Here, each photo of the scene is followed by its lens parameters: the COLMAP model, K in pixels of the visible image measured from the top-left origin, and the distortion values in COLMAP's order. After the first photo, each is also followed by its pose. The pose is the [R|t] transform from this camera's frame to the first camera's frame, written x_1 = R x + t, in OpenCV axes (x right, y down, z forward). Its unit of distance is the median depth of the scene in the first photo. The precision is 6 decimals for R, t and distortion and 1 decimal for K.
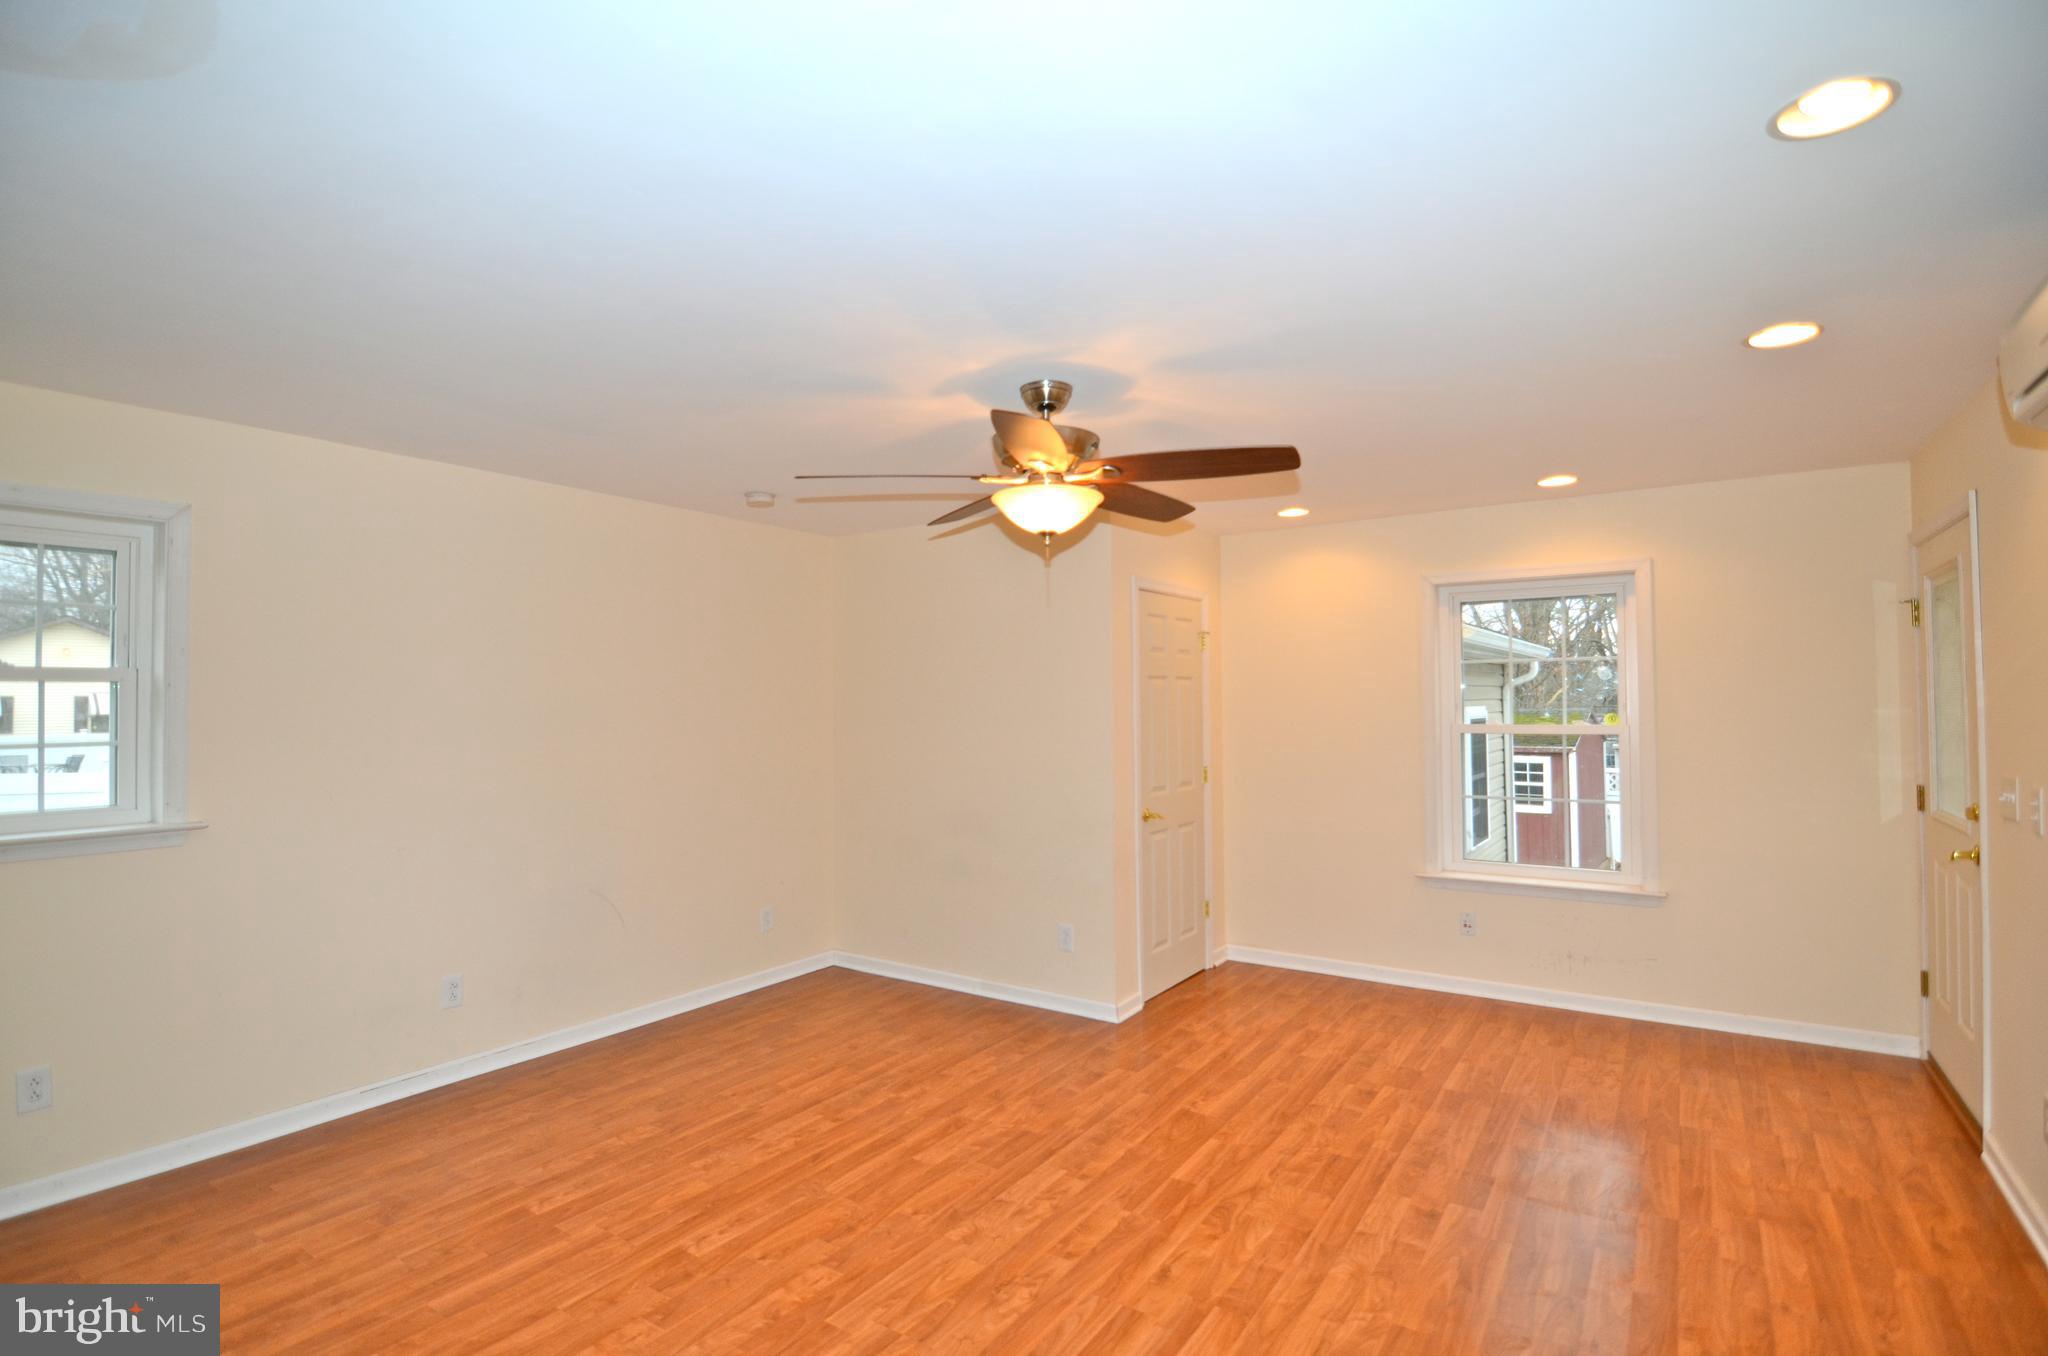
lens RADIAL K [[988.3, 0, 1014.7], [0, 988.3, 679.6], [0, 0, 1]] dist [-0.011177, -0.006921]
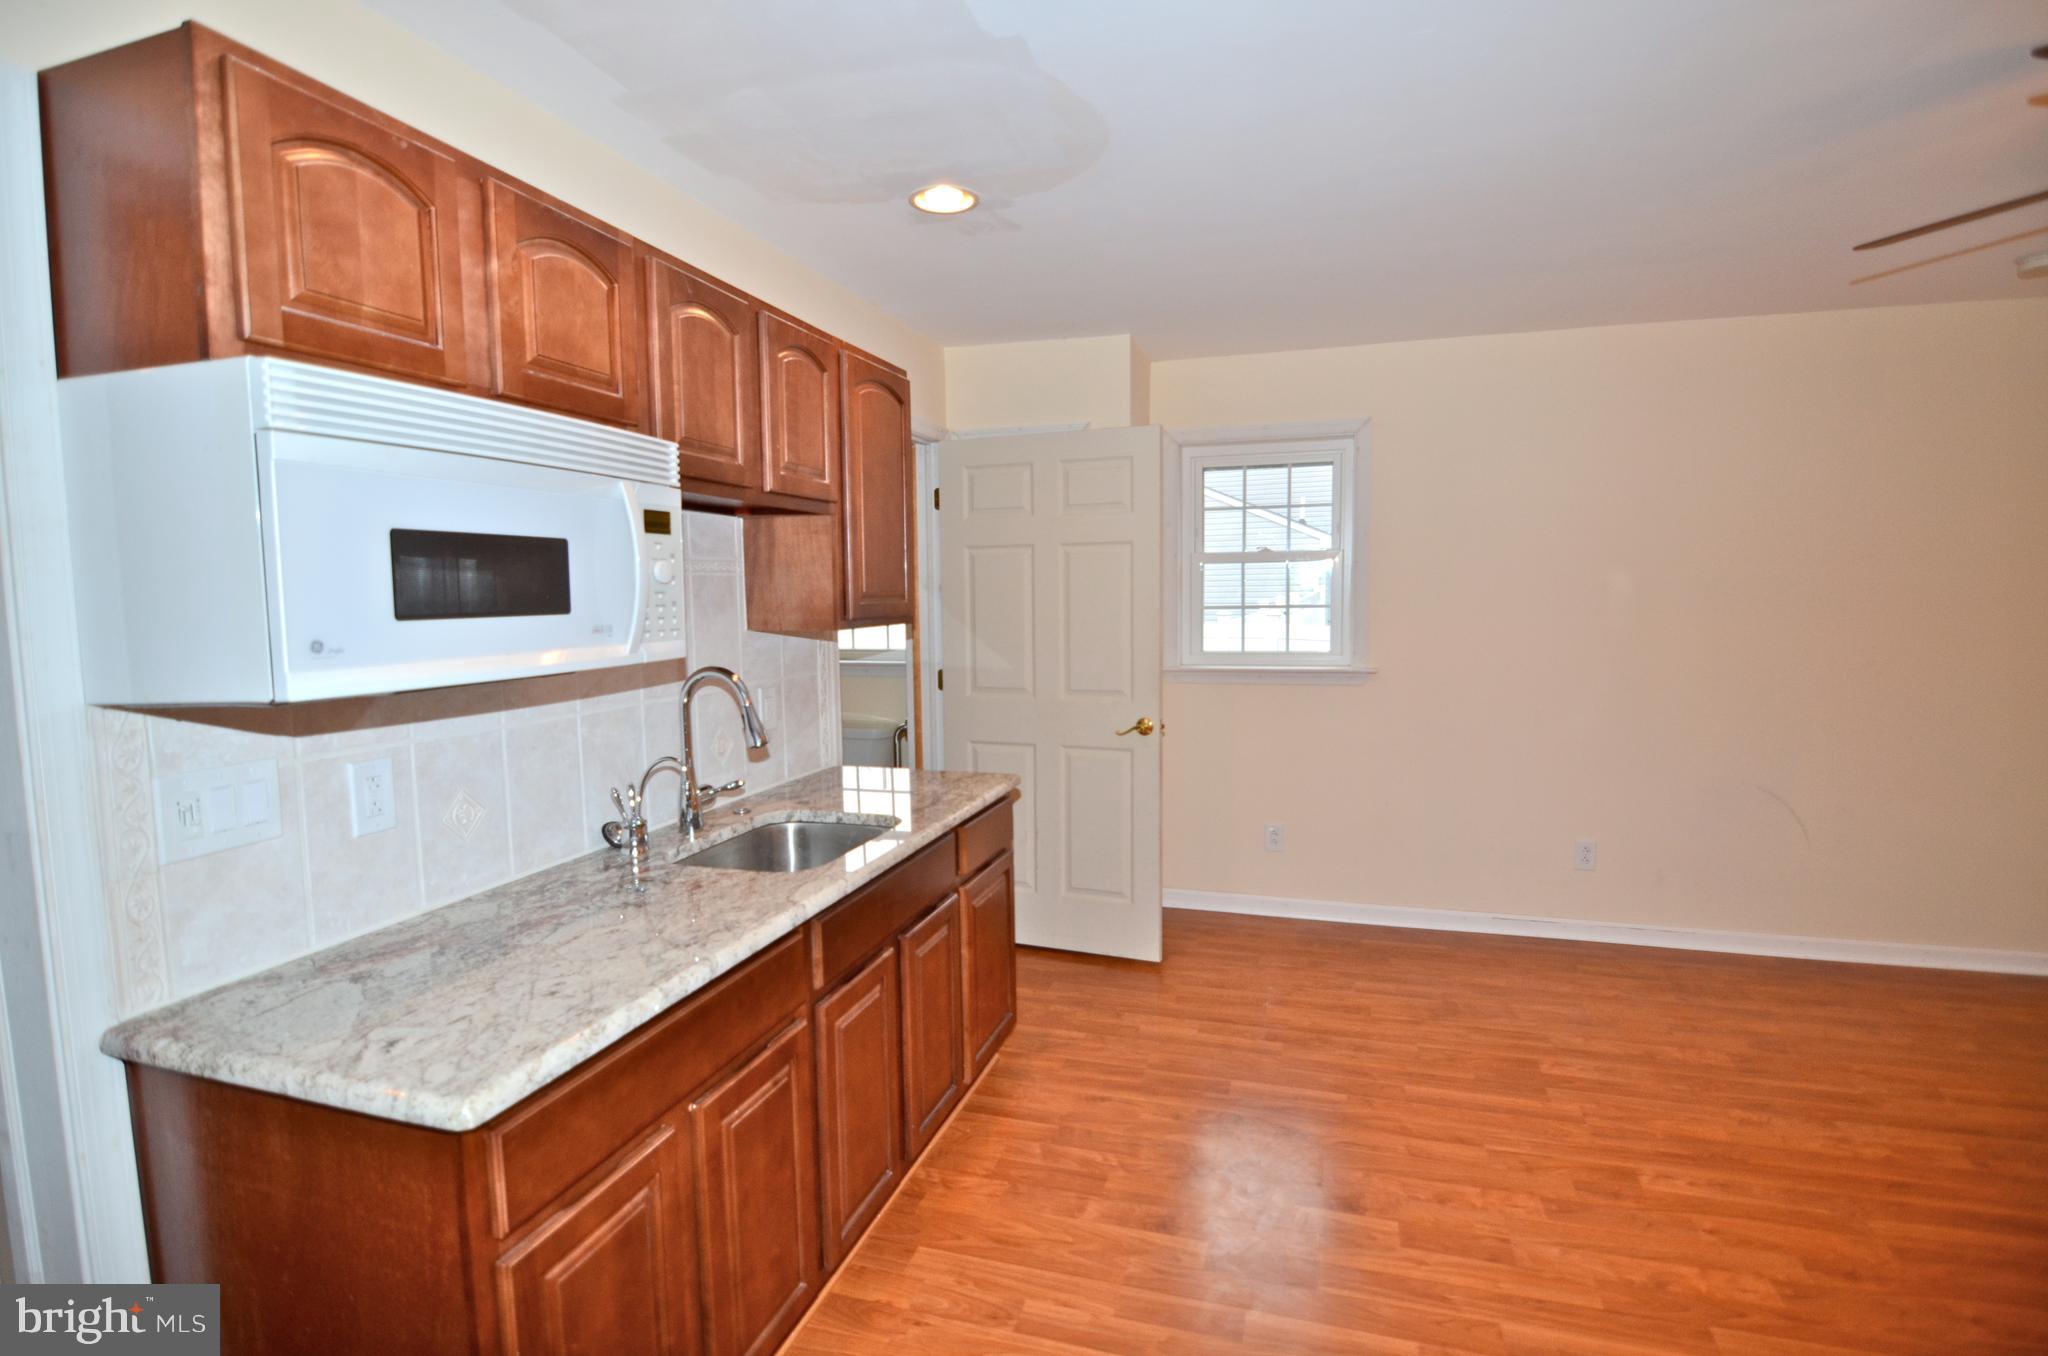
lens RADIAL K [[988.3, 0, 1018.8], [0, 988.3, 679.2], [0, 0, 1]] dist [-0.011177, -0.006921]
pose [[0.290156, 0.091265, -0.952618, 0.282422], [0.033257, 0.993879, 0.105348, 0.009154], [0.956401, -0.062249, 0.285345, 0.196460]]
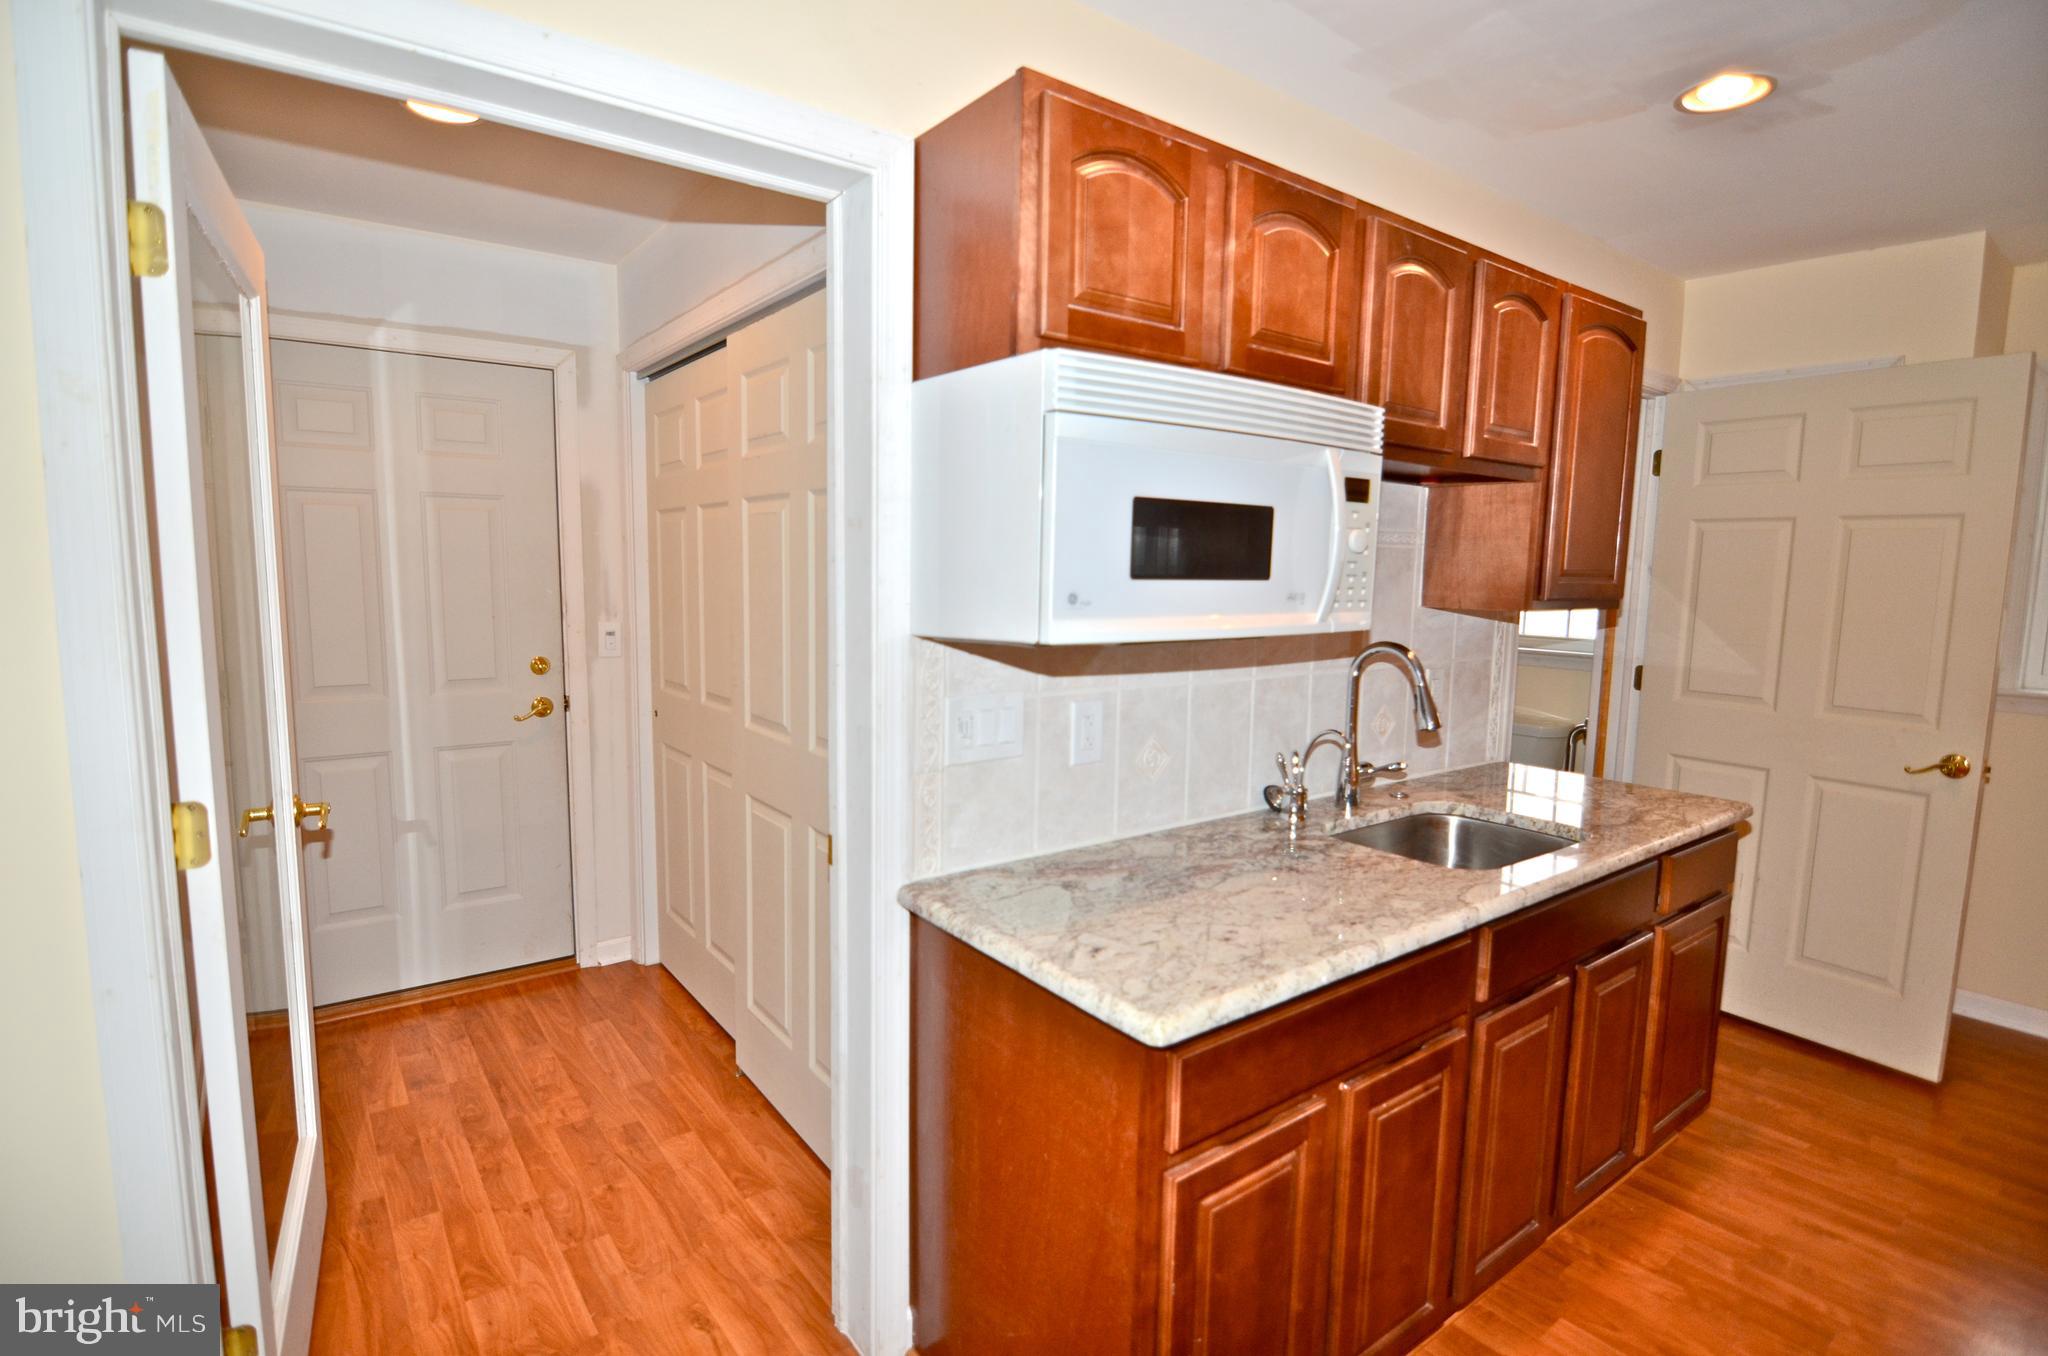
lens RADIAL K [[988.3, 0, 1015.1], [0, 988.3, 679.7], [0, 0, 1]] dist [-0.011177, -0.006921]
pose [[-0.324690, 0.113203, -0.939021, 0.269369], [0.009029, 0.993137, 0.116605, 0.011832], [0.945777, 0.029382, -0.323484, 0.164714]]
